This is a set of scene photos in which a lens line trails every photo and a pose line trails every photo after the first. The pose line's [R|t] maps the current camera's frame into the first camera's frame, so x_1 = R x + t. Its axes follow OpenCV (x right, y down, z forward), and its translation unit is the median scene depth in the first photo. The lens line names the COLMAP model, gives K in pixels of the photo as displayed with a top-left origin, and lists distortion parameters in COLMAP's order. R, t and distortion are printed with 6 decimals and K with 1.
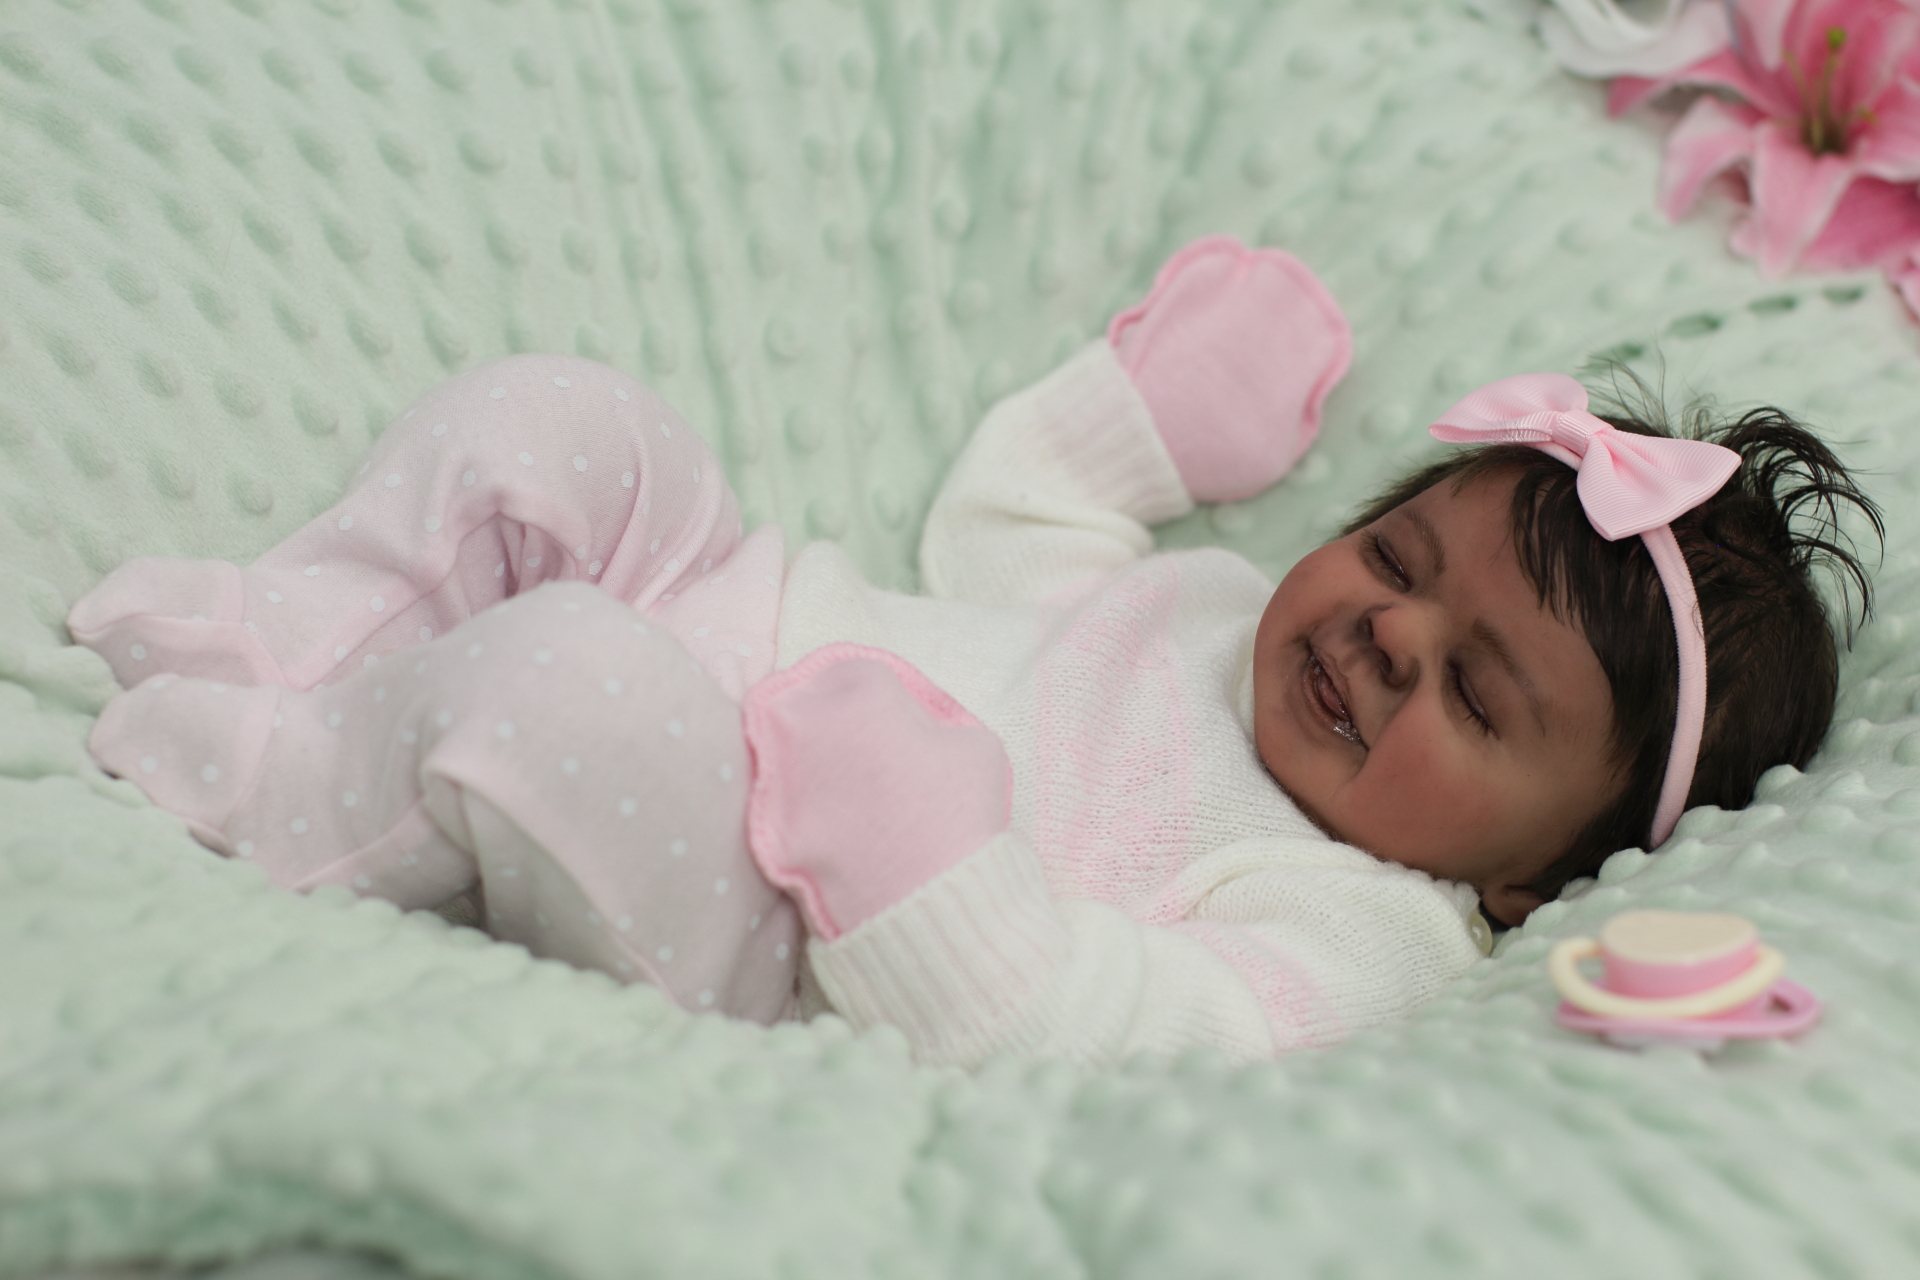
lens RADIAL K [[4376.9, 0, 960.0], [0, 4376.9, 640.0], [0, 0, 1]] dist [-0.178723, 0.147209]
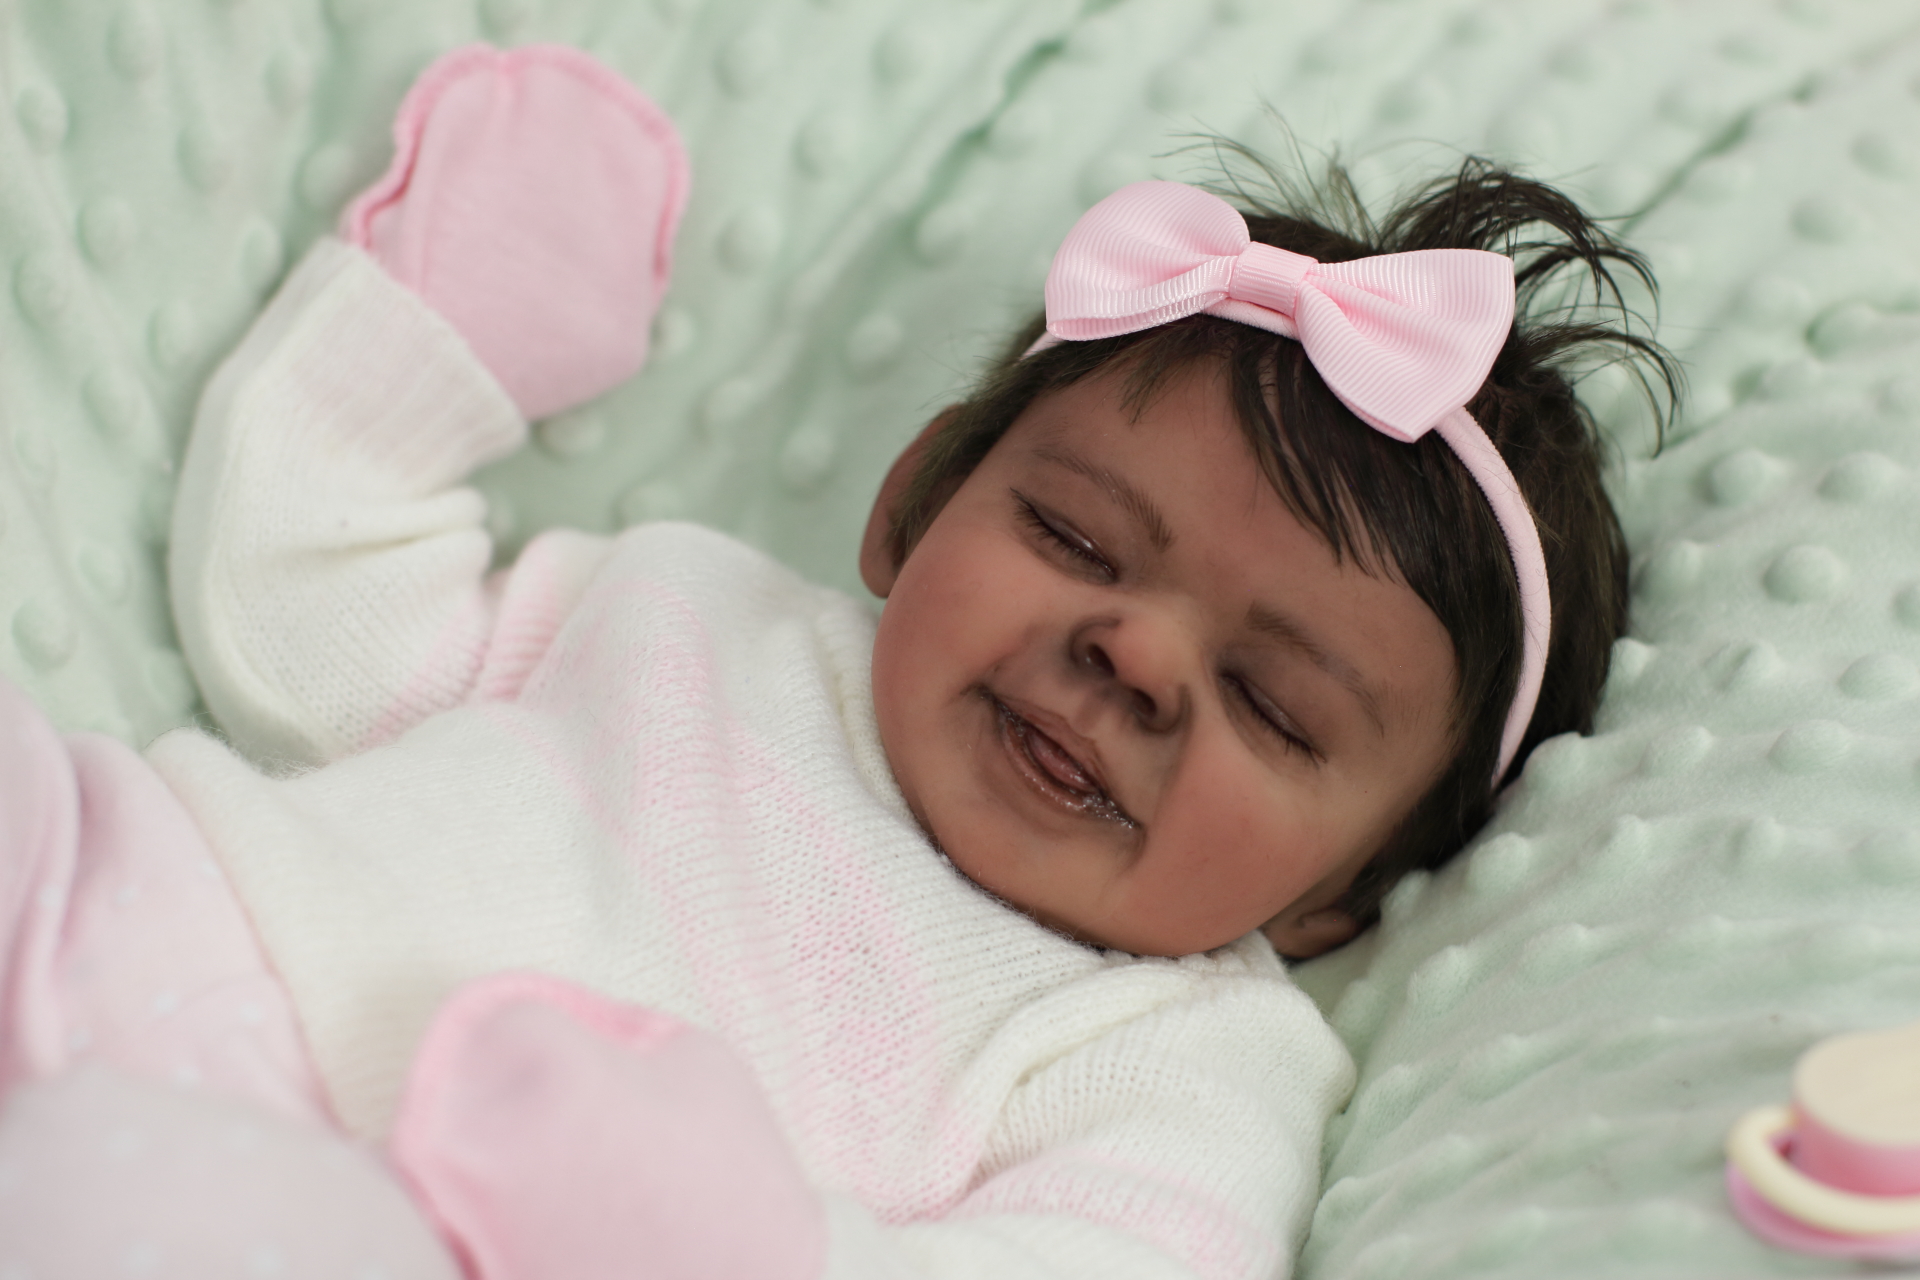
lens RADIAL K [[4376.9, 0, 960.0], [0, 4376.9, 640.0], [0, 0, 1]] dist [-0.178723, 0.147209]
pose [[0.873890, -0.320722, 0.365314, -0.171119], [0.241183, 0.938518, 0.247010, -0.177503], [-0.422075, -0.127752, 0.897514, 0.402022]]
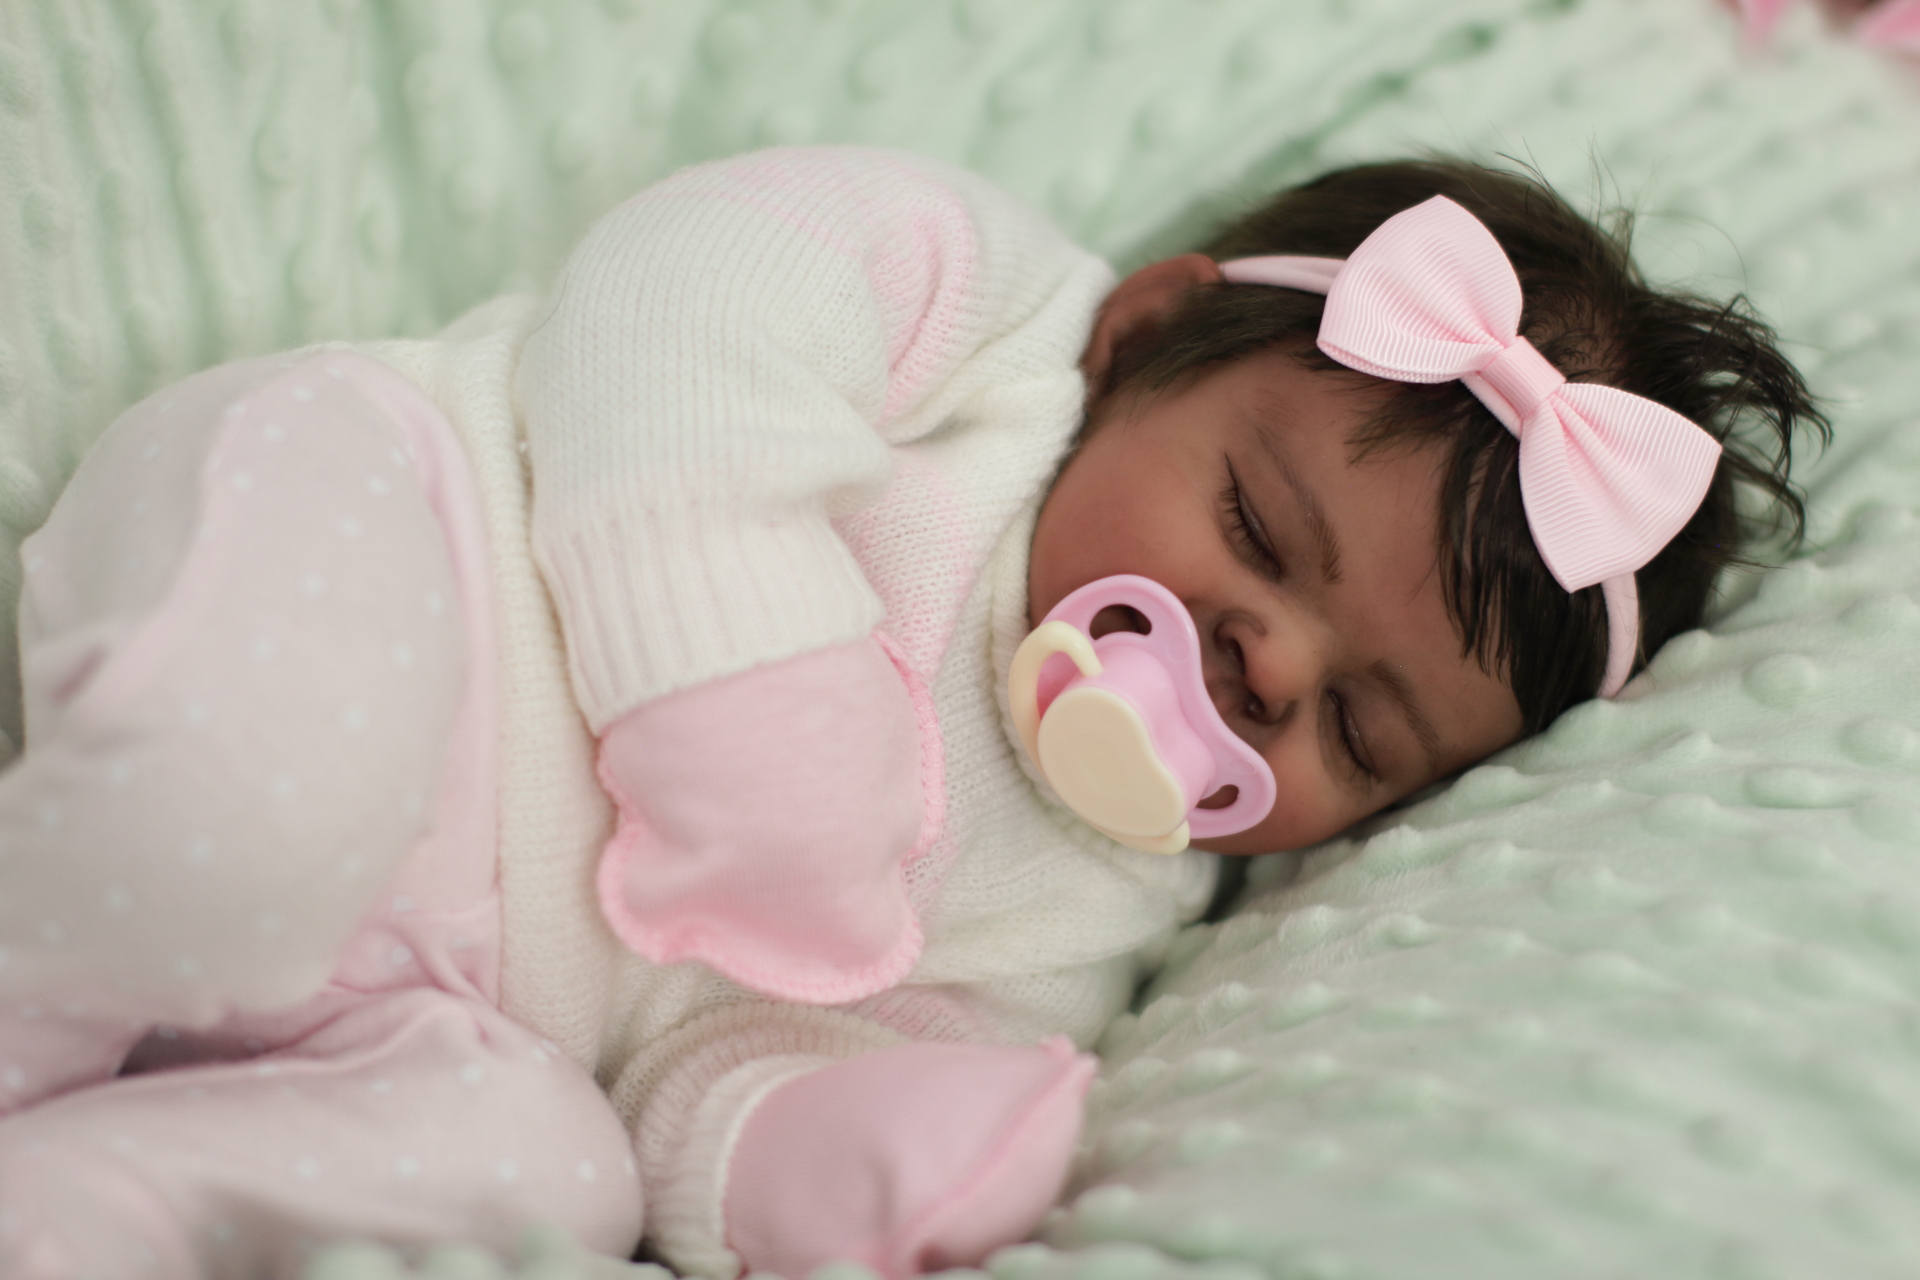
lens RADIAL K [[4376.9, 0, 960.0], [0, 4376.9, 640.0], [0, 0, 1]] dist [-0.178723, 0.147209]
pose [[0.937041, -0.114109, 0.330050, -0.203444], [-0.134018, 0.755241, 0.641600, -0.488072], [-0.322480, -0.645438, 0.692399, 0.487292]]
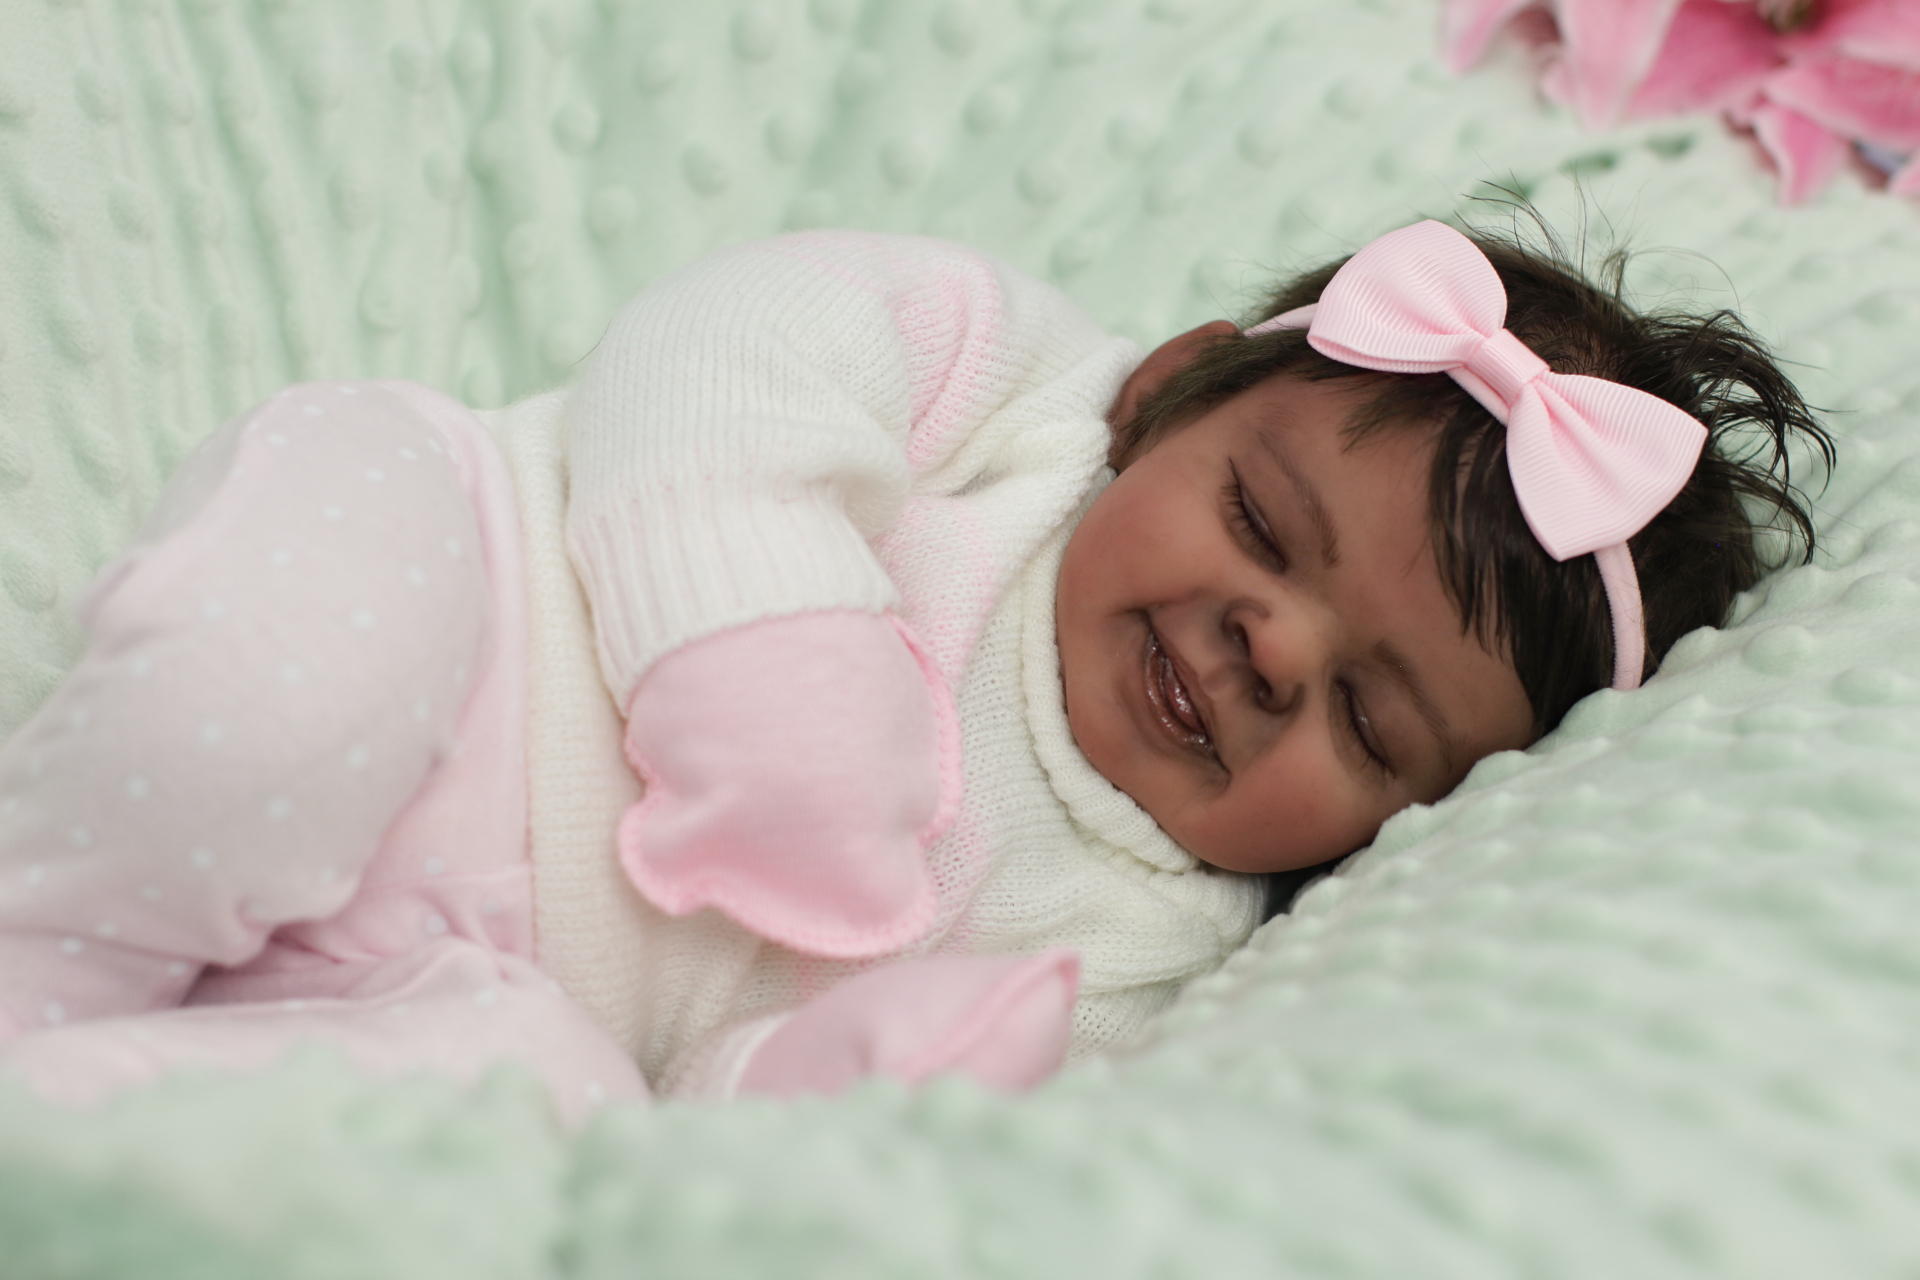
lens RADIAL K [[4305.4, 0, 960.0], [0, 4305.4, 640.0], [0, 0, 1]] dist [-0.157545, 0.097015]
pose [[0.965745, -0.067303, 0.250612, -0.151067], [-0.057682, 0.885938, 0.460203, -0.358064], [-0.252999, -0.458895, 0.851708, 0.348124]]
